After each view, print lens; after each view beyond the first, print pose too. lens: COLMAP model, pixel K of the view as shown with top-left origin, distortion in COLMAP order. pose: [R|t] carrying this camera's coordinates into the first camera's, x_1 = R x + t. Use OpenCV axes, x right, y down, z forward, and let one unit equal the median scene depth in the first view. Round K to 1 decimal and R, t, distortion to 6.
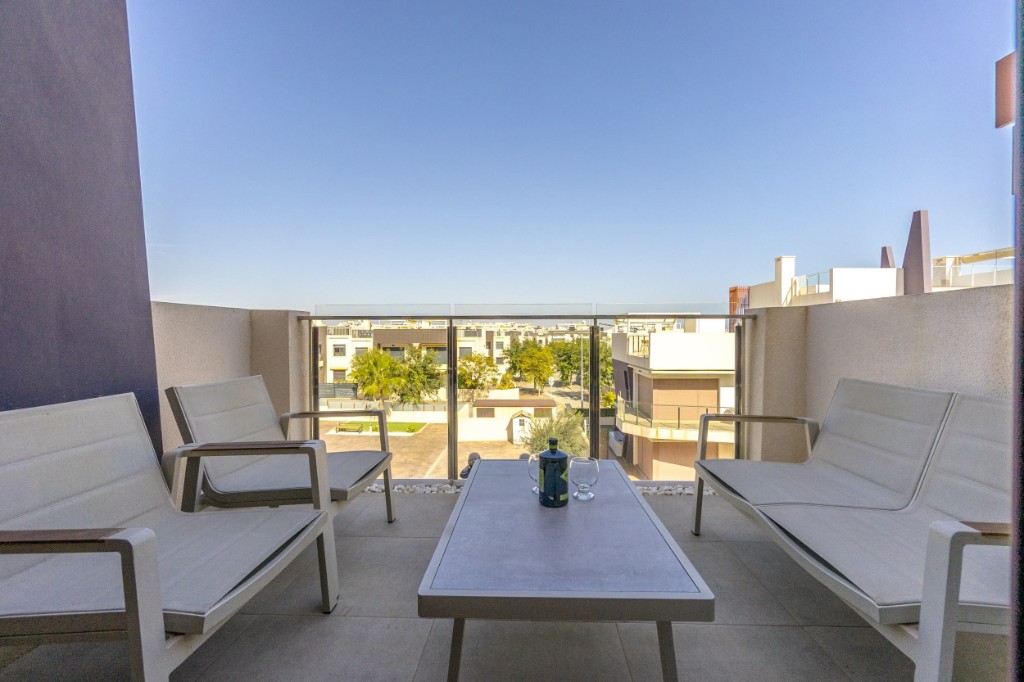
lens RADIAL K [[447.6, 0, 505.9], [0, 447.6, 332.7], [0, 0, 1]] dist [-0.002671, -0.000390]
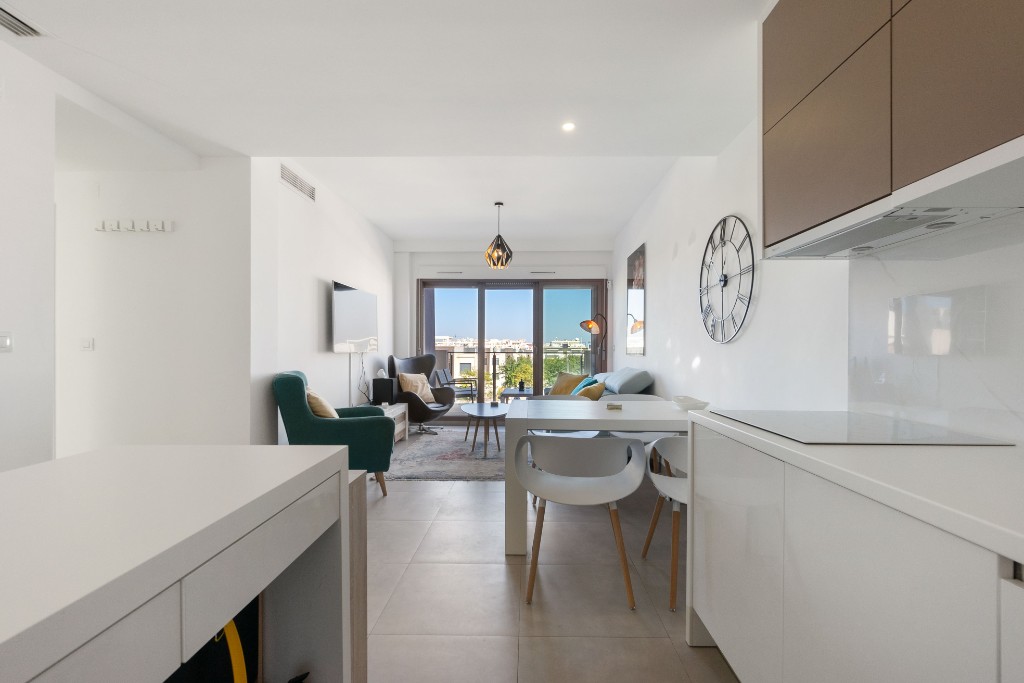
lens RADIAL K [[447.6, 0, 514.5], [0, 447.6, 331.5], [0, 0, 1]] dist [-0.002671, -0.000390]
pose [[0.999498, 0.011542, 0.029507, -0.005113], [-0.010371, 0.999165, -0.039529, -0.006184], [-0.029938, 0.039204, 0.998783, -0.224628]]
